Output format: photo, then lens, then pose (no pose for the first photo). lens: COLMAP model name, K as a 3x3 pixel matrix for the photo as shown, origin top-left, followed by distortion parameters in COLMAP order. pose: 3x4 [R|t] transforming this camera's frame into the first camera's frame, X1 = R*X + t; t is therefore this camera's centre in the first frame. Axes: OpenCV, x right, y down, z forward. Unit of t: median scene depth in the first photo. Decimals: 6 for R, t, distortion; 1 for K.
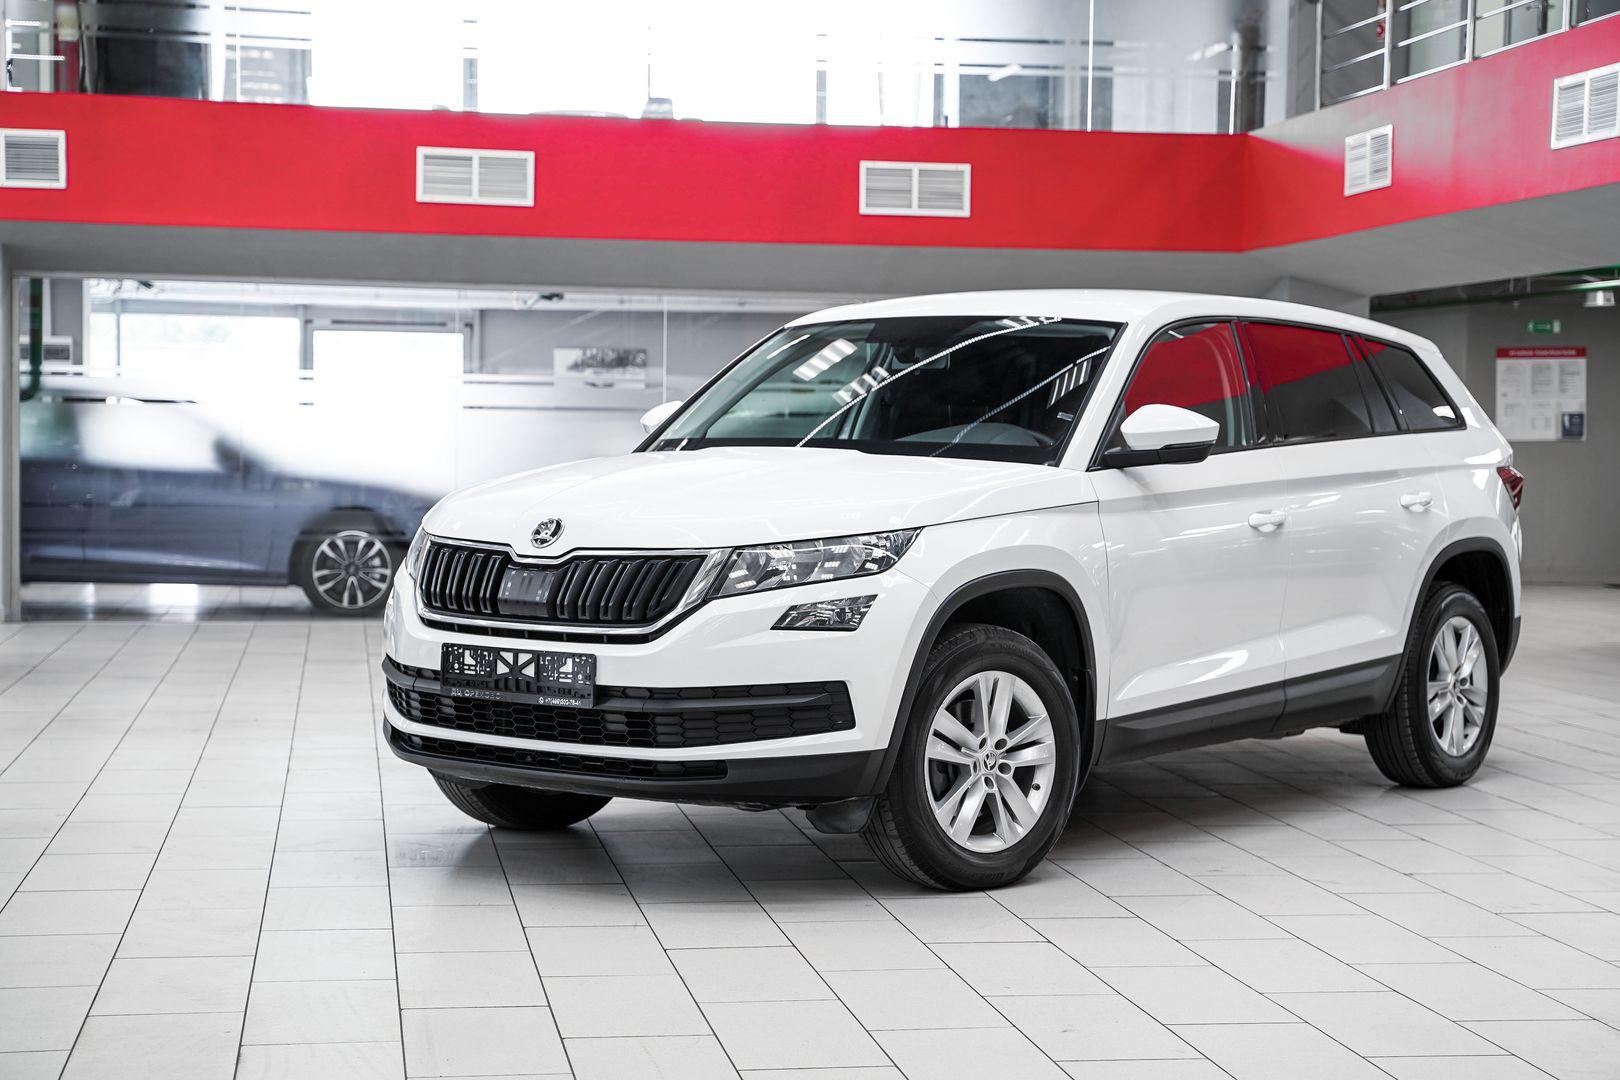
lens RADIAL K [[2697.1, 0, 810.0], [0, 2697.1, 540.0], [0, 0, 1]] dist [0.175739, 0.111299]
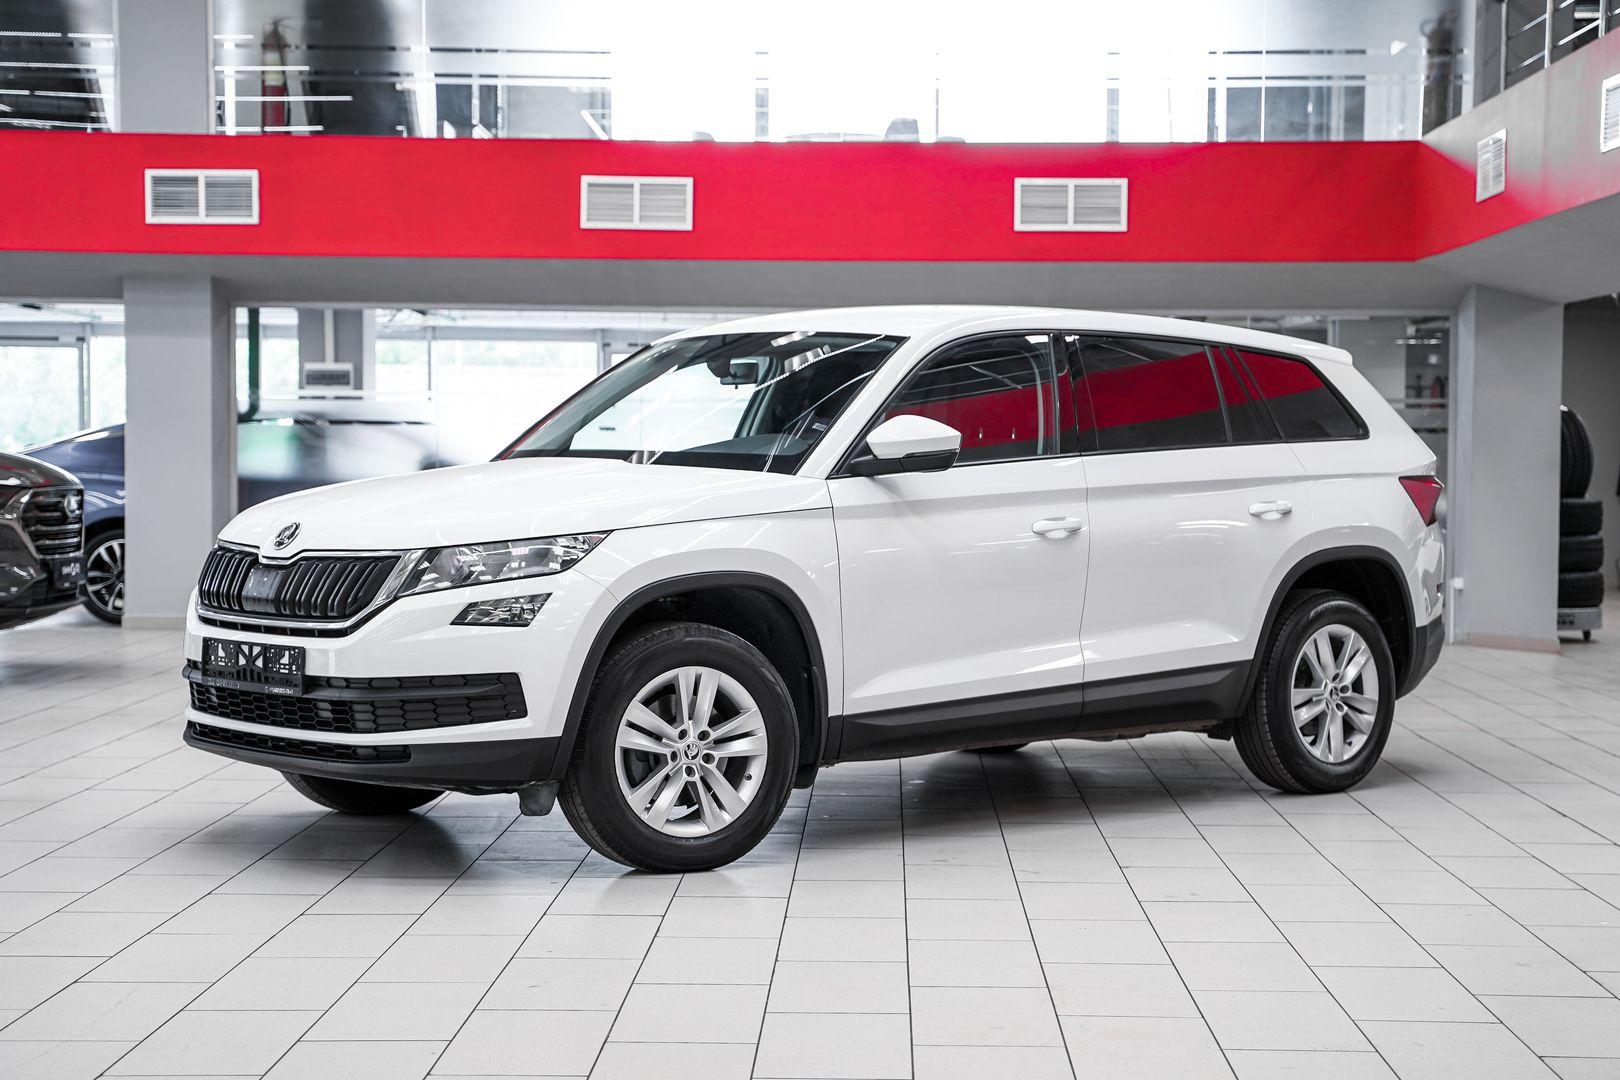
lens RADIAL K [[2741.7, 0, 815.6], [0, 2741.7, 558.4], [0, 0, 1]] dist [0.178005, 0.062364]
pose [[0.983419, 0.002183, -0.181333, 0.144414], [-0.002488, 0.999996, -0.001454, 0.003523], [0.181329, 0.001881, 0.983421, -0.023532]]
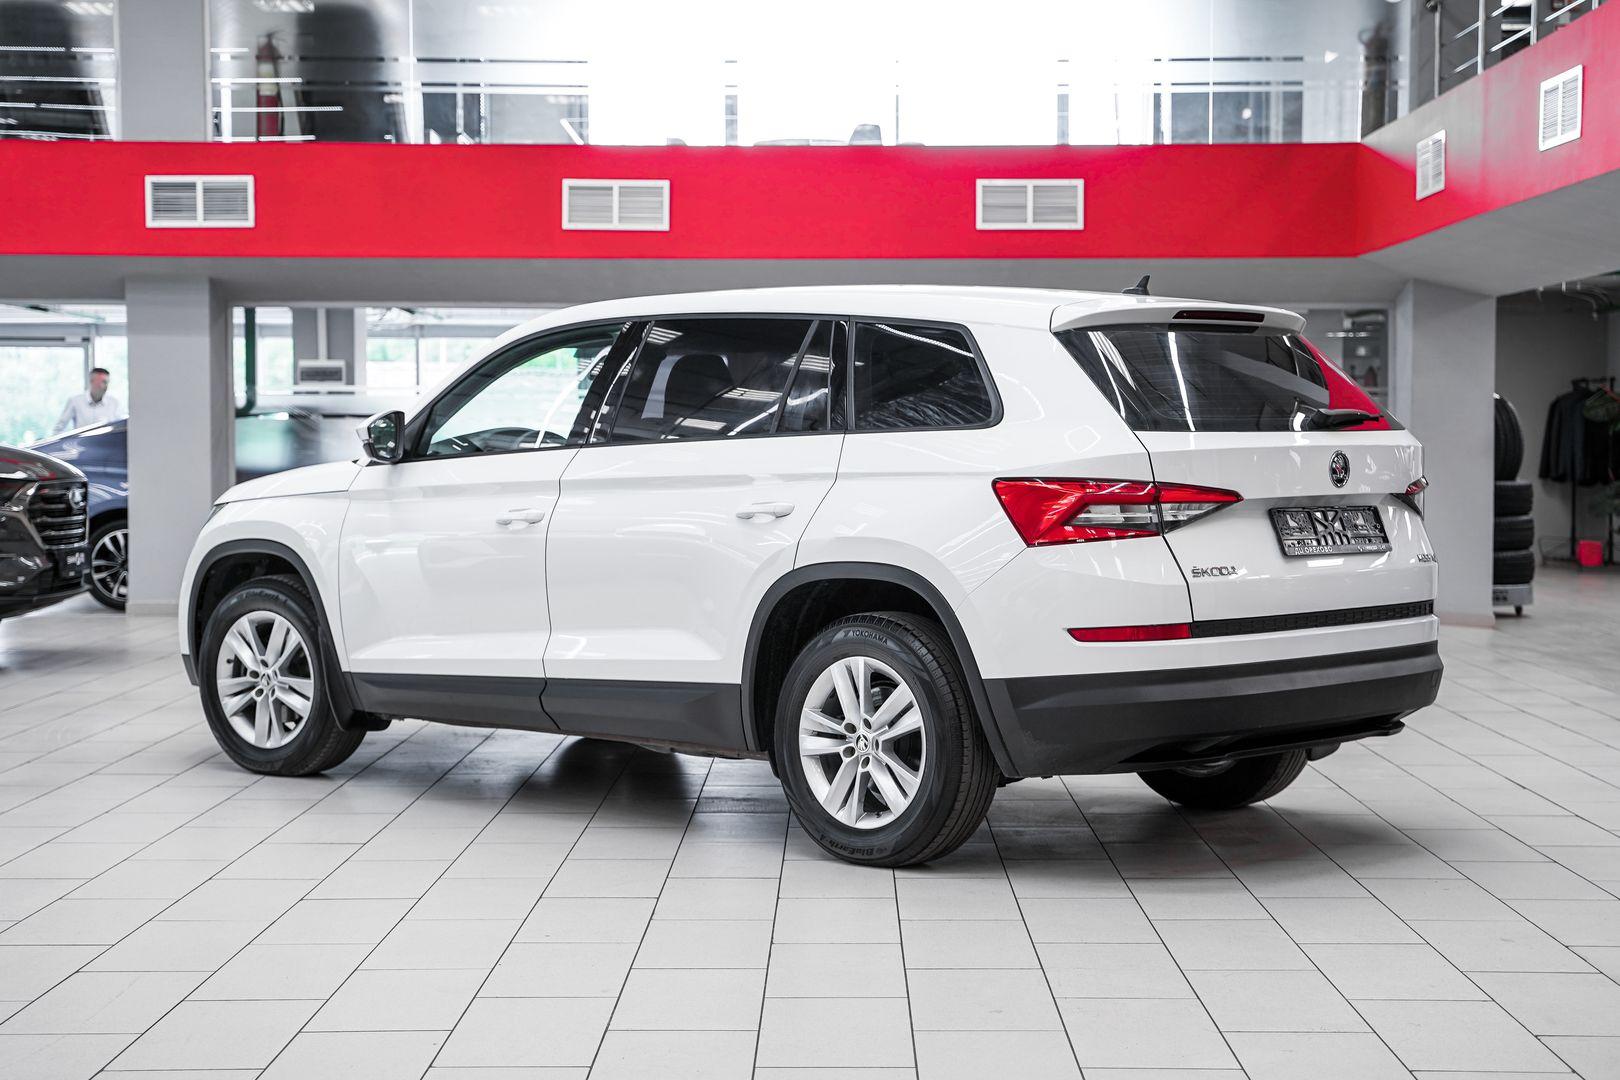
lens RADIAL K [[2568.1, 0, 810.0], [0, 2568.1, 540.0], [0, 0, 1]] dist [0.133576, 0.040536]
pose [[0.985539, -0.004901, -0.169380, 0.136108], [0.004610, 0.999987, -0.002109, 0.002931], [0.169388, 0.001298, 0.985549, -0.002801]]
